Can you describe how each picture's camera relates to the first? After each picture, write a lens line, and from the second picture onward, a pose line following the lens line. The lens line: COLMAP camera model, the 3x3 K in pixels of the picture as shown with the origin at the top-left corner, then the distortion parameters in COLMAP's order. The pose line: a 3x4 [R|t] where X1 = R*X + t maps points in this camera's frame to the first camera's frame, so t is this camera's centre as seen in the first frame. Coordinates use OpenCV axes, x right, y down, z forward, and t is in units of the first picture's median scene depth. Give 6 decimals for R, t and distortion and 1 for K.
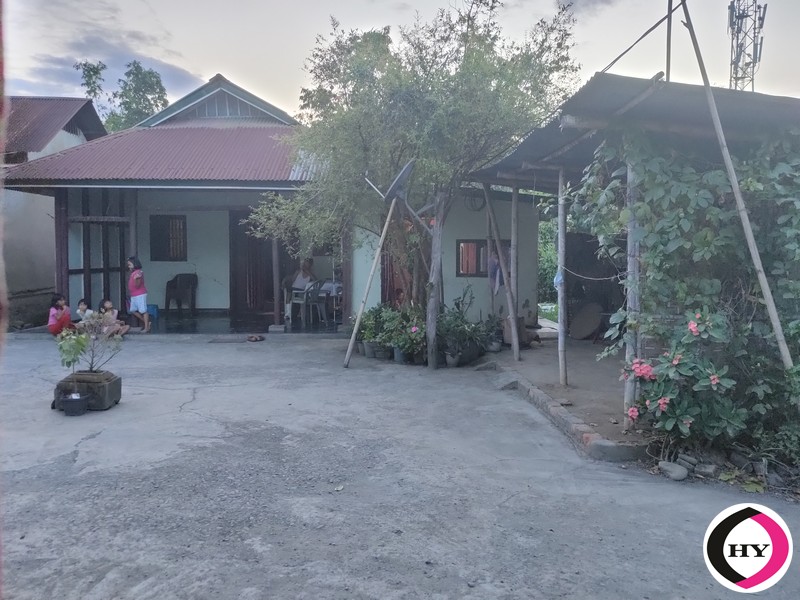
lens RADIAL K [[665.3, 0, 400.0], [0, 665.3, 300.0], [0, 0, 1]] dist [0.011233, 0.003687]
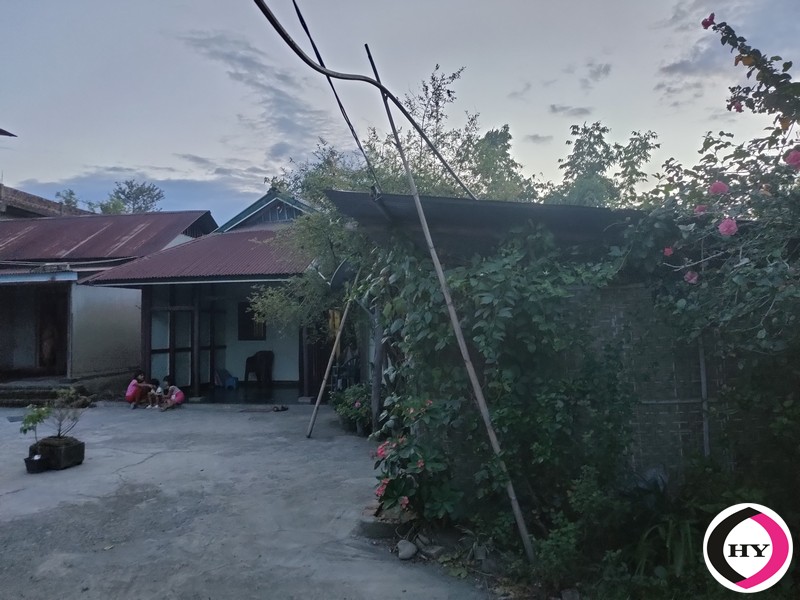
lens RADIAL K [[607.5, 0, 400.0], [0, 607.5, 300.0], [0, 0, 1]] dist [0.011559, 0.002580]
pose [[0.972111, -0.025564, -0.233122, 0.223891], [-0.000911, 0.993622, -0.112760, -0.010253], [0.234518, 0.109828, 0.965888, 0.007036]]
